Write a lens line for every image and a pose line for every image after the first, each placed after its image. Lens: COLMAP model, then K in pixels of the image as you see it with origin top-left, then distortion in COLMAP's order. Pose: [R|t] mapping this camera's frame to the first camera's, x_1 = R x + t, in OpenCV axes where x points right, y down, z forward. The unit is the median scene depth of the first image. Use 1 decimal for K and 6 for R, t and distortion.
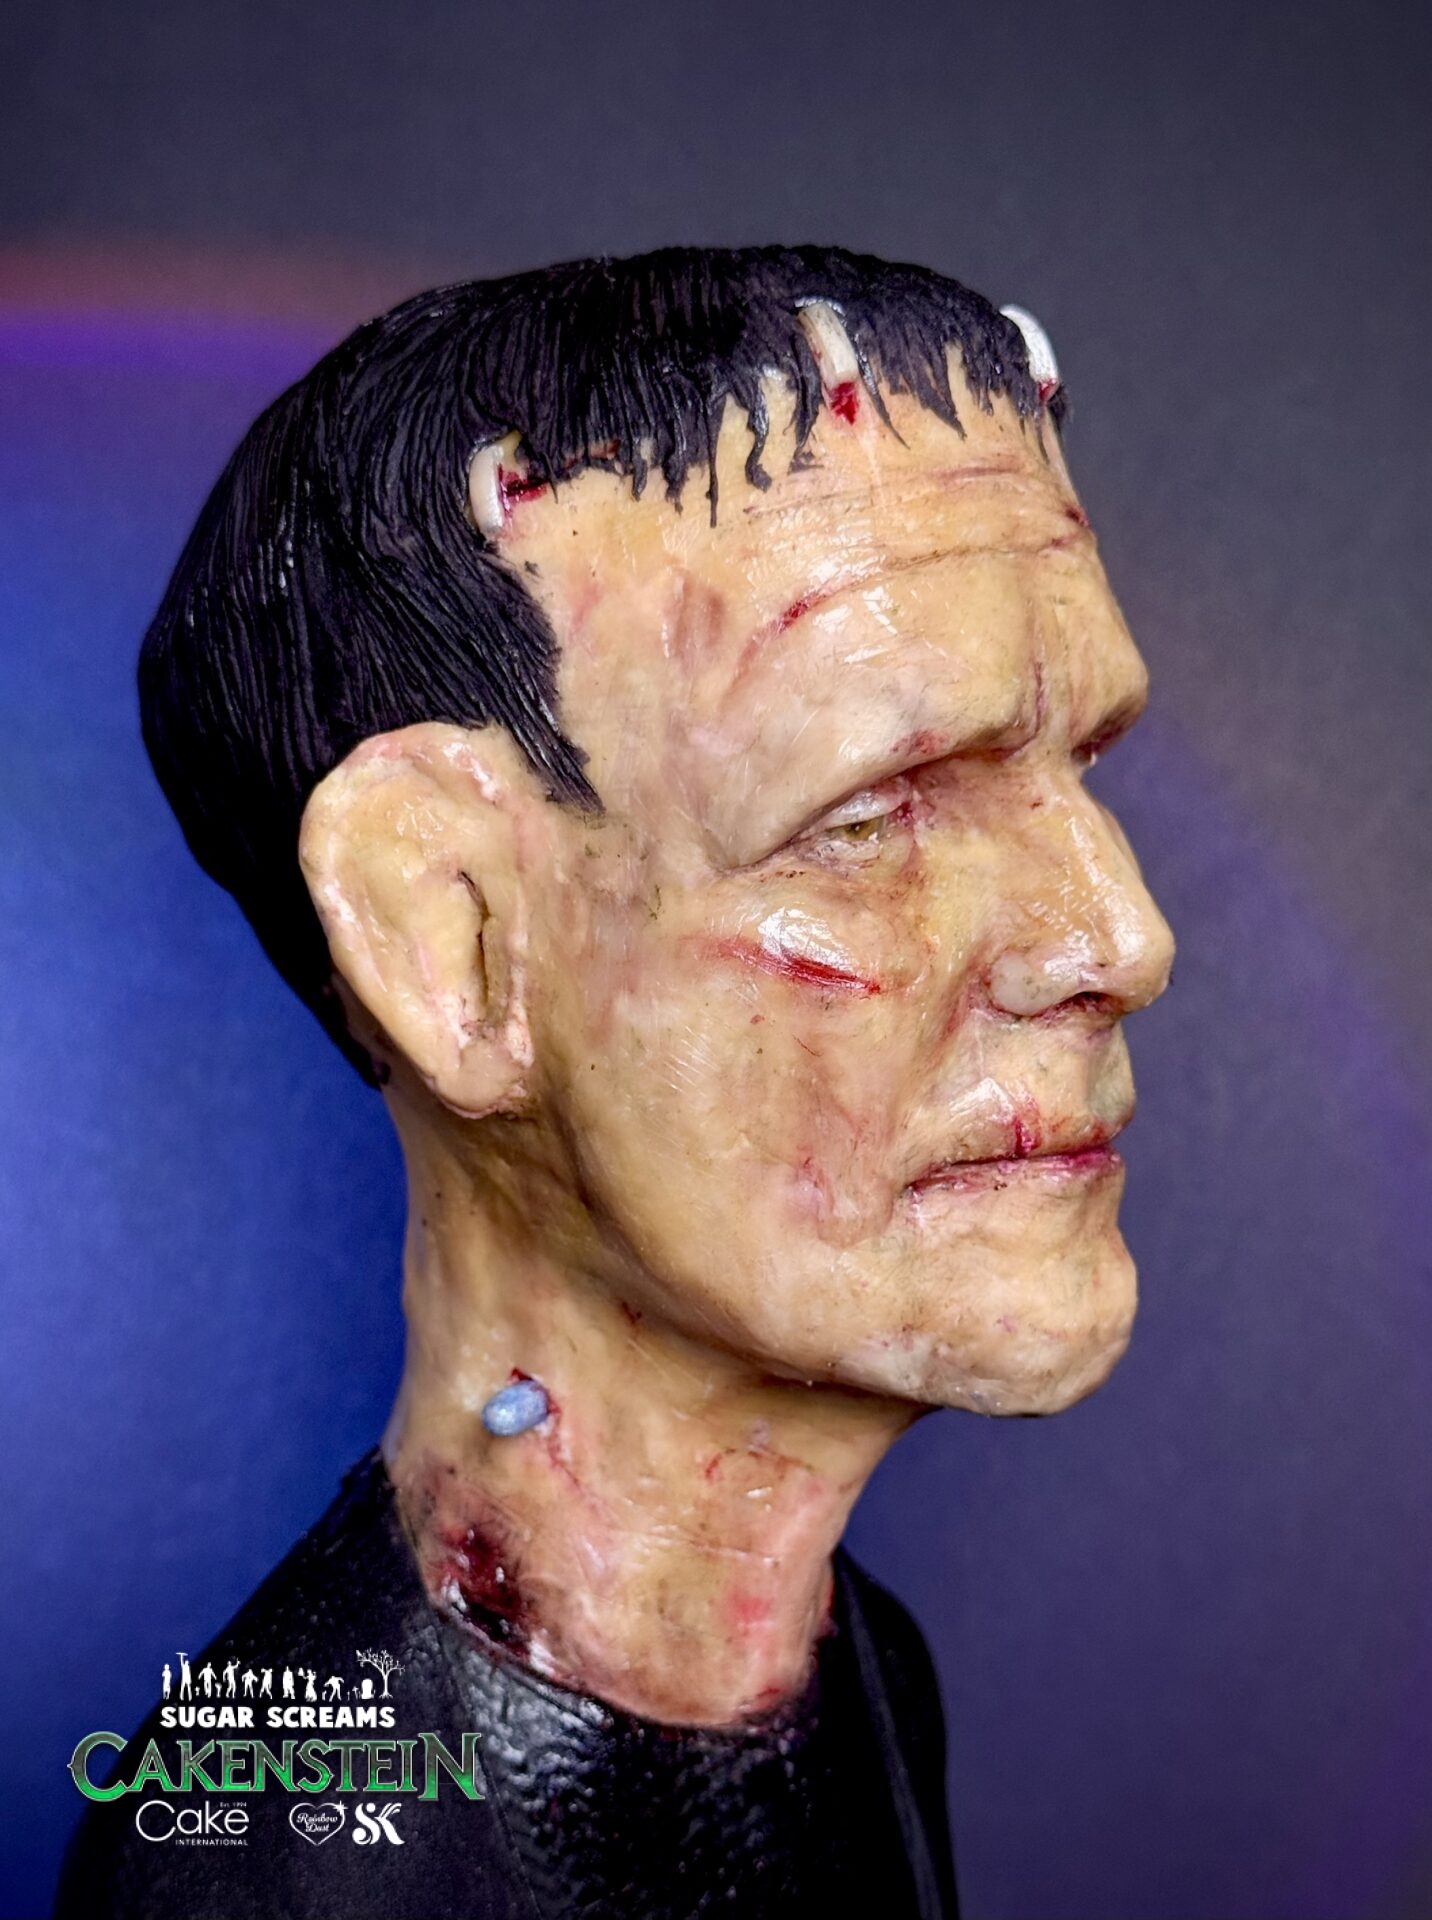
lens RADIAL K [[3274.3, 0, 639.1], [0, 3274.3, 1082.6], [0, 0, 1]] dist [0.095491, 0.000000]
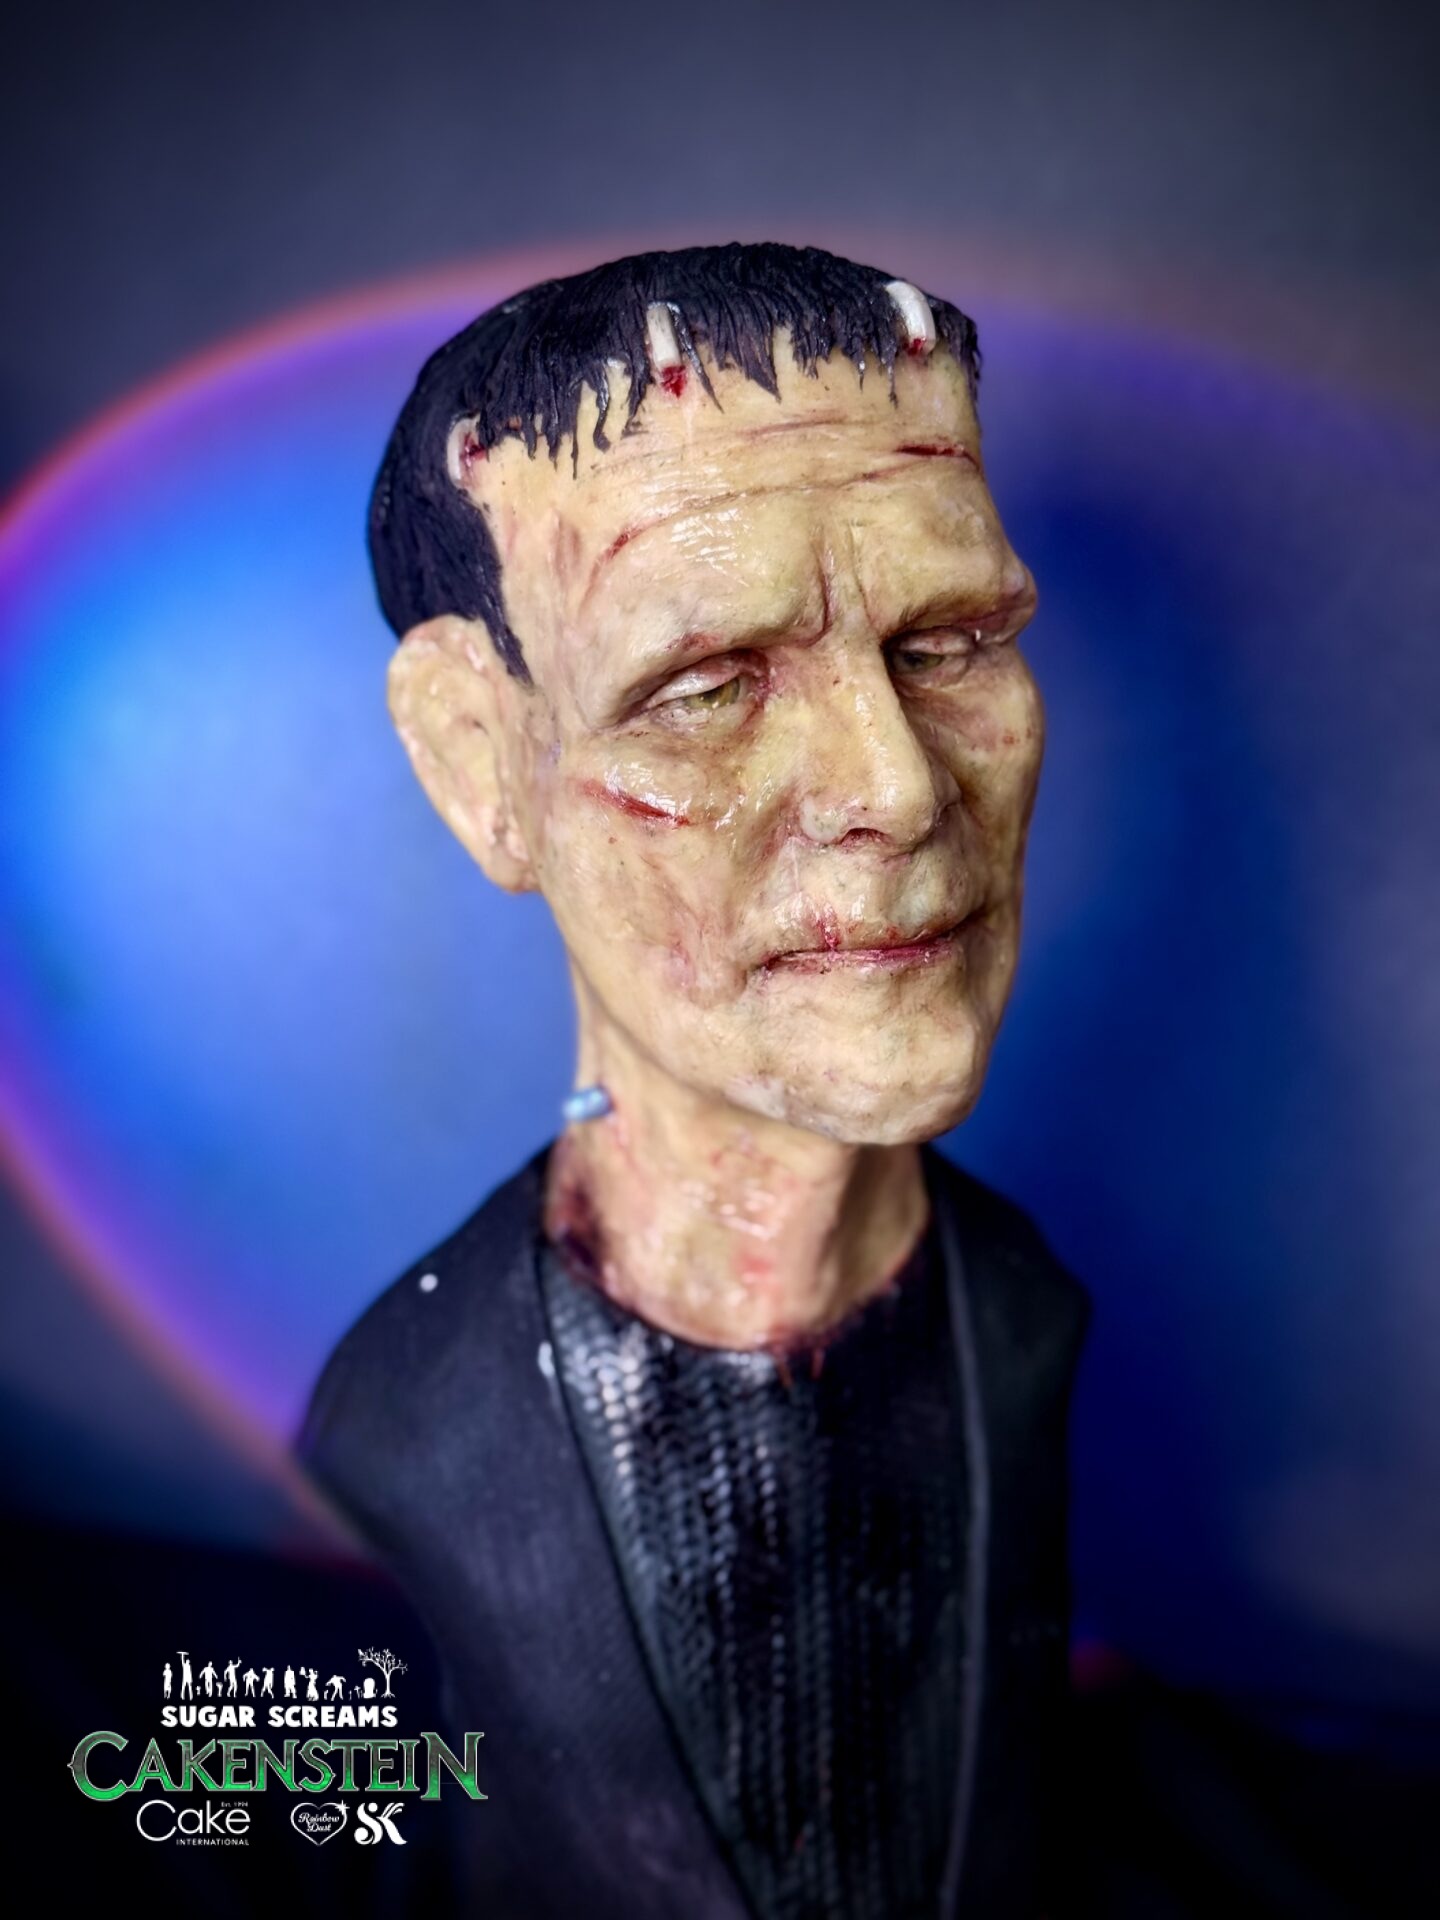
lens RADIAL K [[2823.4, 0, 713.0], [0, 2823.4, 960.1], [0, 0, 1]] dist [0.060338, 0.000000]
pose [[0.867467, 0.066369, -0.493048, 0.643949], [-0.024915, 0.995613, 0.090185, -0.075404], [0.496871, -0.065948, 0.865315, -0.000625]]
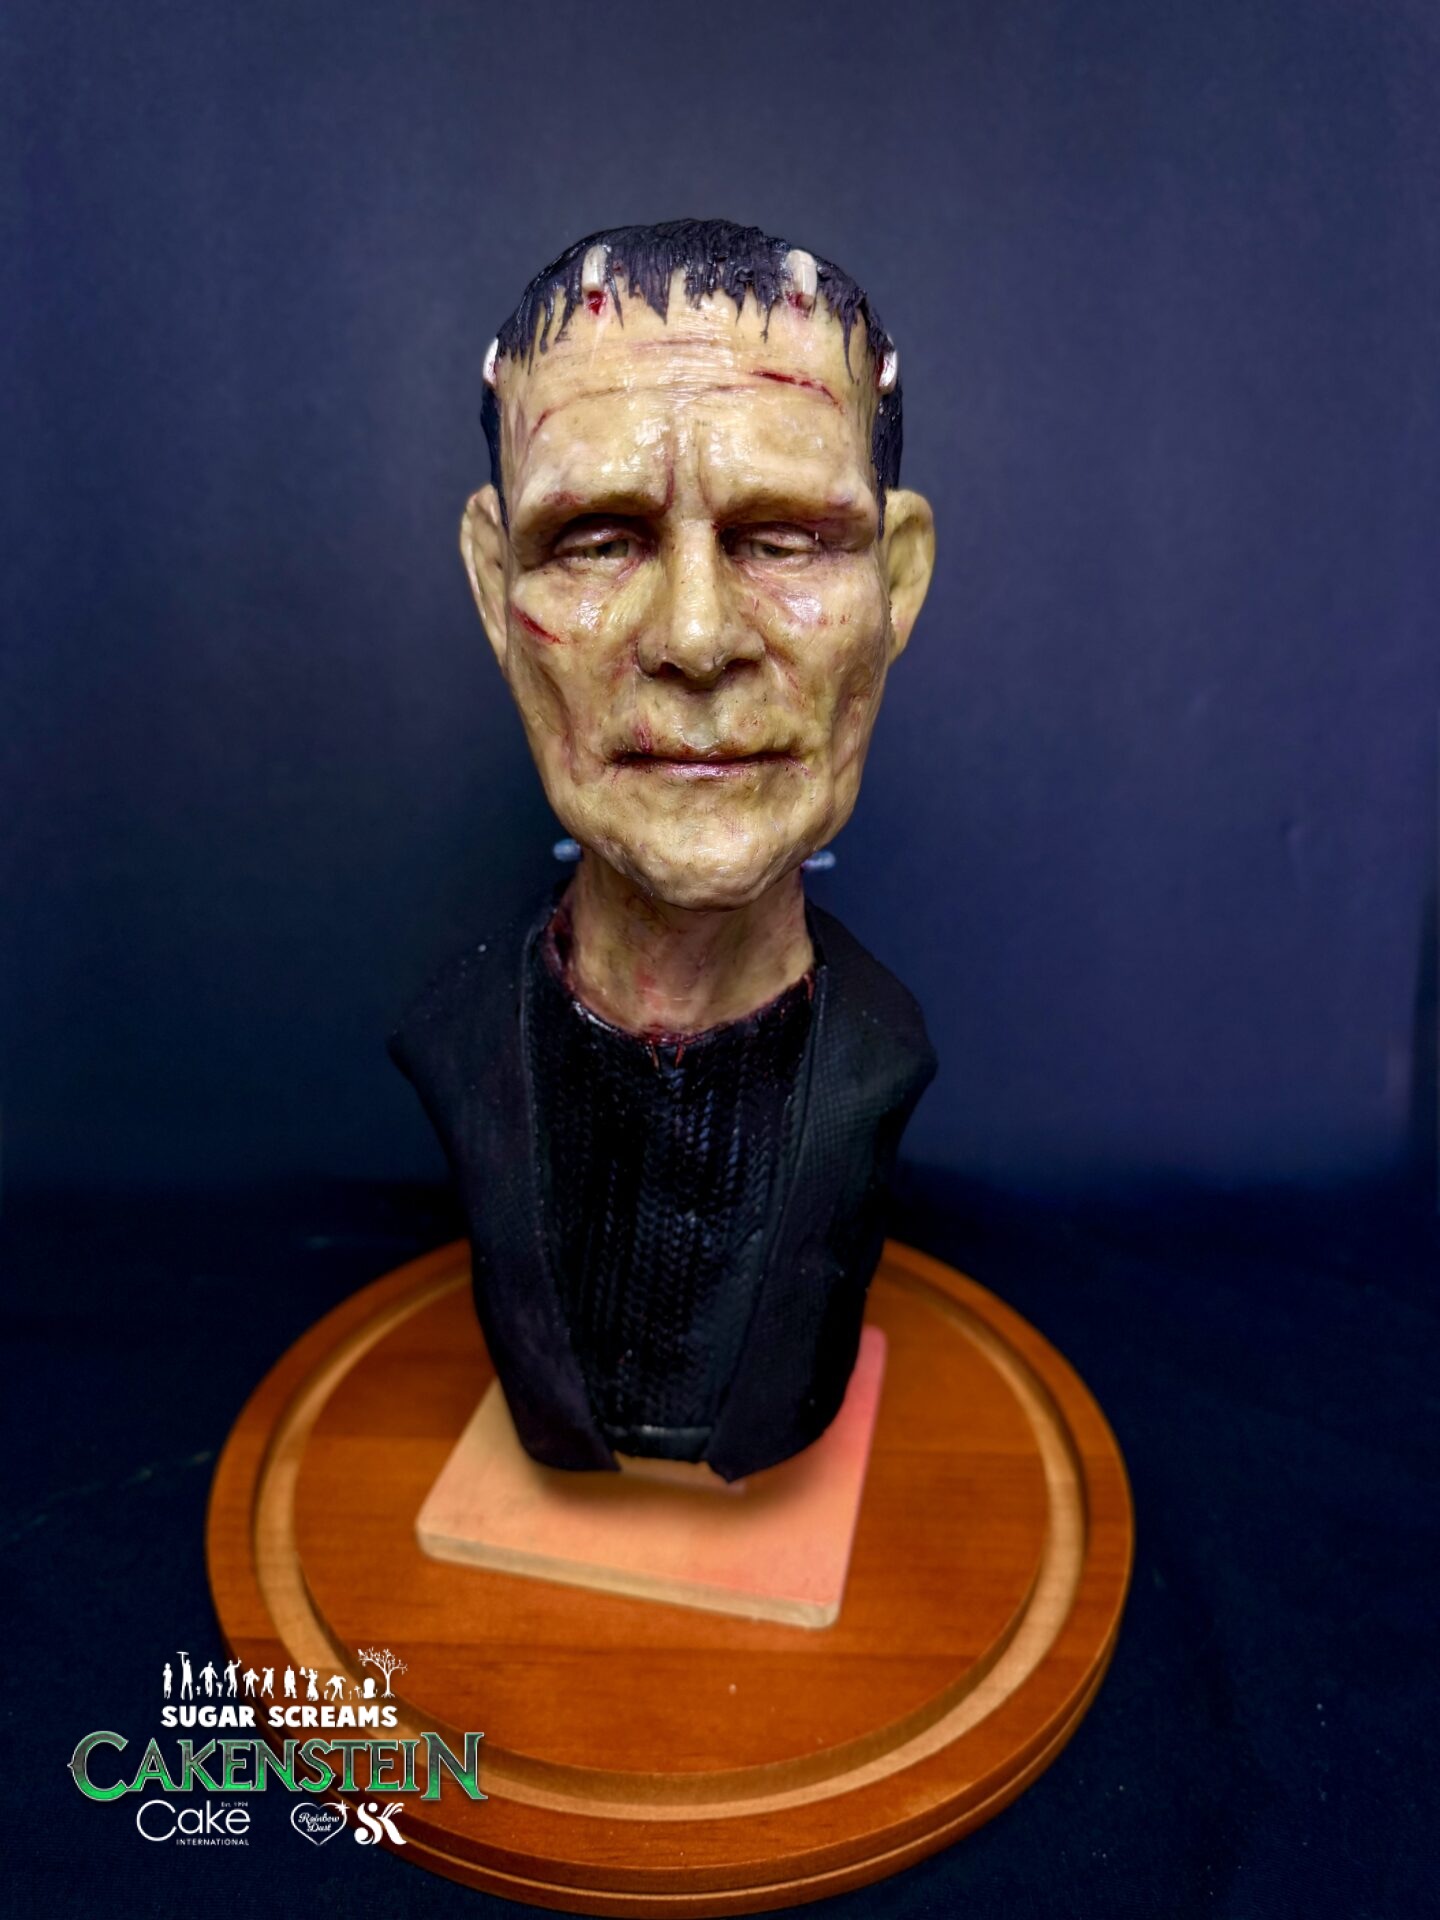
lens RADIAL K [[1362.9, 0, 718.4], [0, 1362.9, 965.6], [0, 0, 1]] dist [0.008003, -0.019118]
pose [[0.632011, 0.275823, -0.724212, 0.716891], [-0.176154, 0.961186, 0.212349, -0.031076], [0.754673, -0.006634, 0.656067, 0.555449]]
